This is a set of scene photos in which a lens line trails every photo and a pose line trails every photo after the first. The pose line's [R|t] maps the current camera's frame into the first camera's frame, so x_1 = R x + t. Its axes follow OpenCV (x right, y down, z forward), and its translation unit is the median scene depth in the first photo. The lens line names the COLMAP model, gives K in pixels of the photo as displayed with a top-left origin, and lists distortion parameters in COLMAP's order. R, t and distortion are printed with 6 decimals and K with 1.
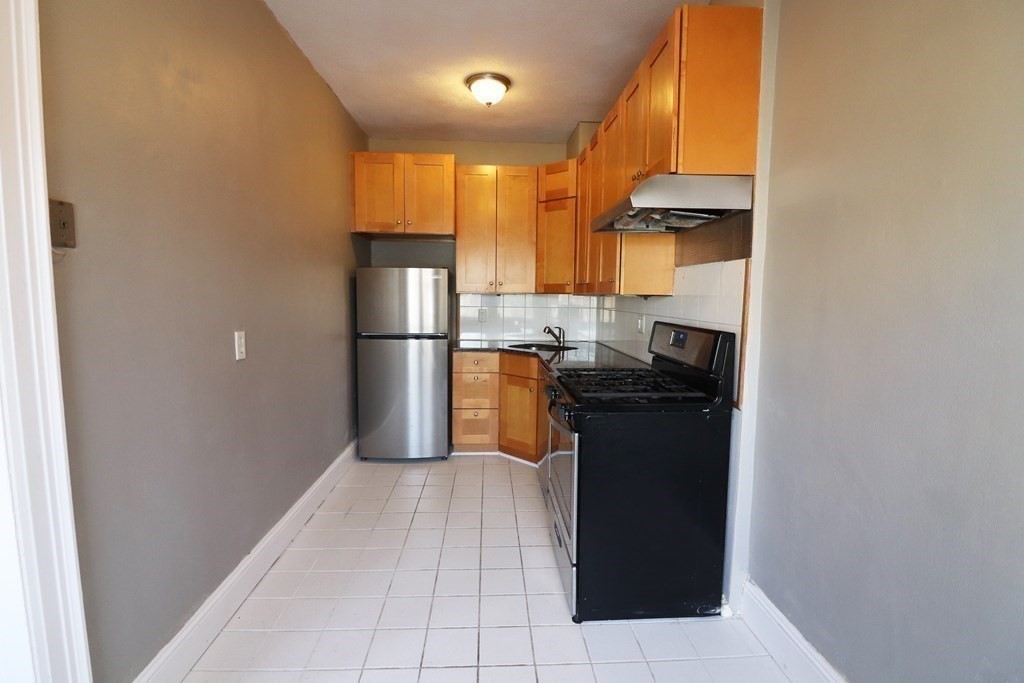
lens RADIAL K [[474.8, 0, 510.5], [0, 474.8, 334.8], [0, 0, 1]] dist [-0.001251, -0.013737]
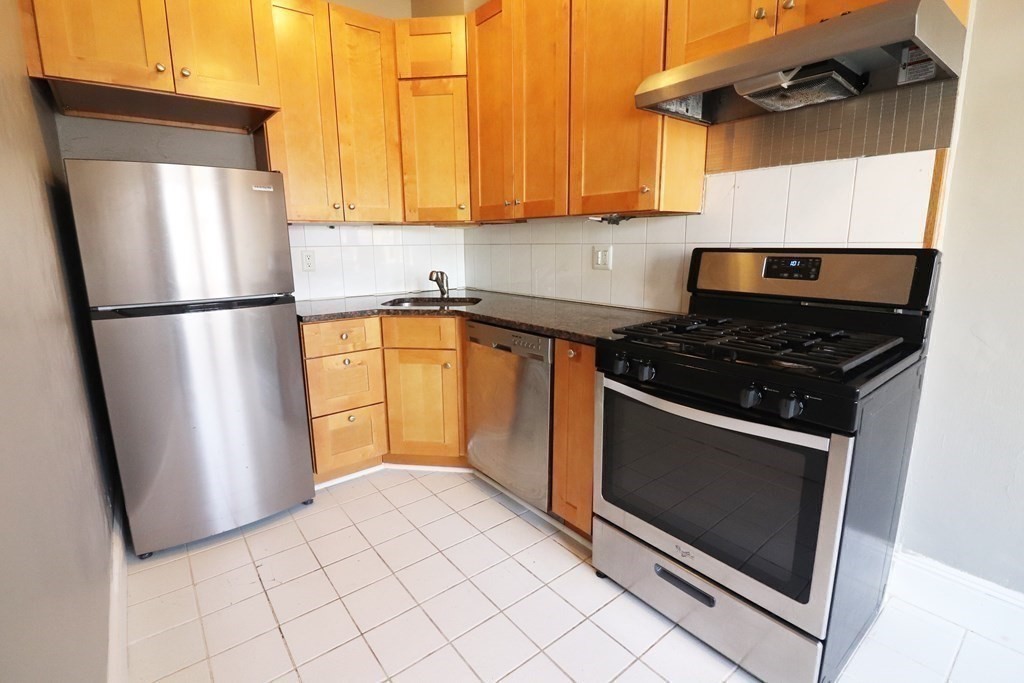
lens RADIAL K [[474.8, 0, 510.5], [0, 474.8, 334.8], [0, 0, 1]] dist [-0.001251, -0.013737]
pose [[0.807361, -0.137073, 0.573916, -0.246181], [0.073233, 0.988400, 0.133047, -0.009304], [-0.585496, -0.065388, 0.808034, 0.379096]]
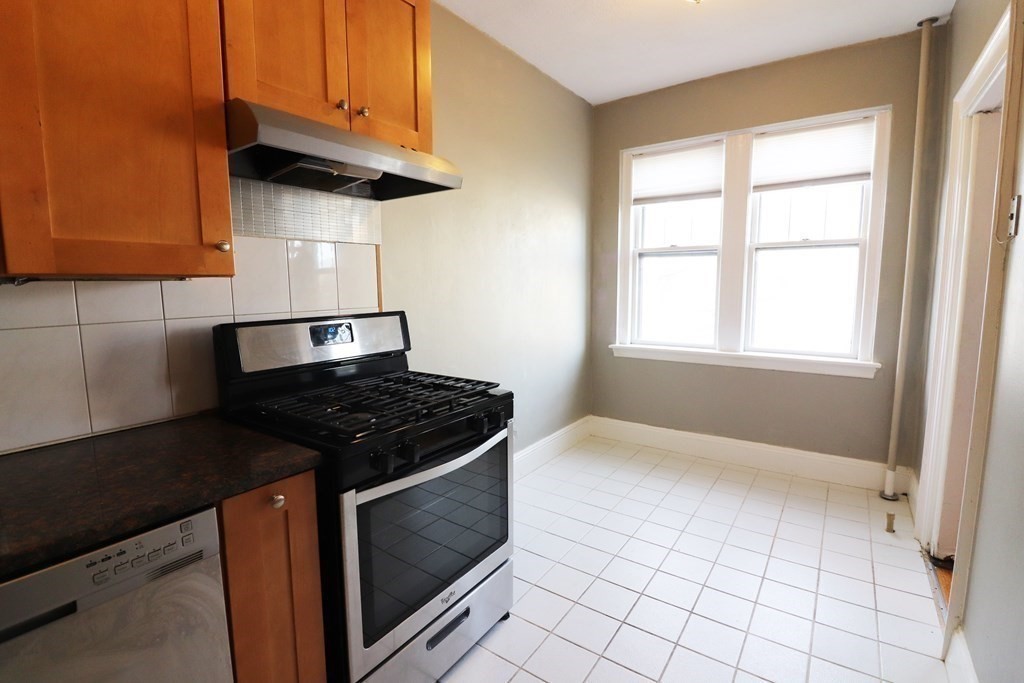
lens RADIAL K [[481.6, 0, 512.0], [0, 481.6, 341.5], [0, 0, 1]] dist [0.000401, 0.000171]
pose [[-0.794229, -0.078355, 0.602546, -0.217276], [0.050444, 0.979725, 0.193894, -0.067801], [-0.605522, 0.184391, -0.774173, 0.824429]]
